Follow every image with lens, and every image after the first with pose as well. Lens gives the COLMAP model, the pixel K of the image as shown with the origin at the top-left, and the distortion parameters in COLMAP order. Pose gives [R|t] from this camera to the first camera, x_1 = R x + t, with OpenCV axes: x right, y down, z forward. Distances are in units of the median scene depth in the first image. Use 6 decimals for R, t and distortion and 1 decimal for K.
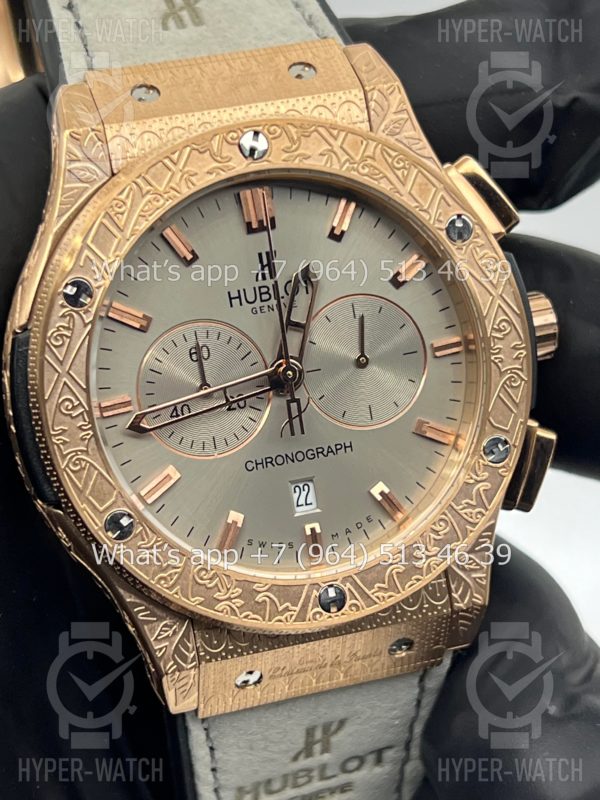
lens RADIAL K [[1948.2, 0, 296.7], [0, 1948.2, 393.9], [0, 0, 1]] dist [0.228584, -0.559629]
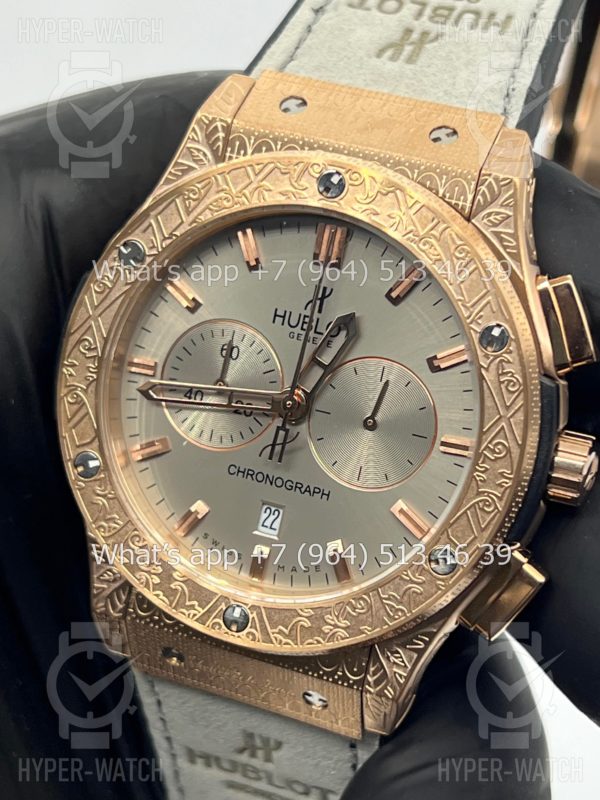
lens RADIAL K [[1948.2, 0, 296.7], [0, 1948.2, 393.9], [0, 0, 1]] dist [0.228584, -0.559629]
pose [[0.763446, 0.392949, -0.512583, 0.524810], [-0.375258, 0.915801, 0.143145, -0.163757], [0.525672, 0.083068, 0.846622, 0.129603]]
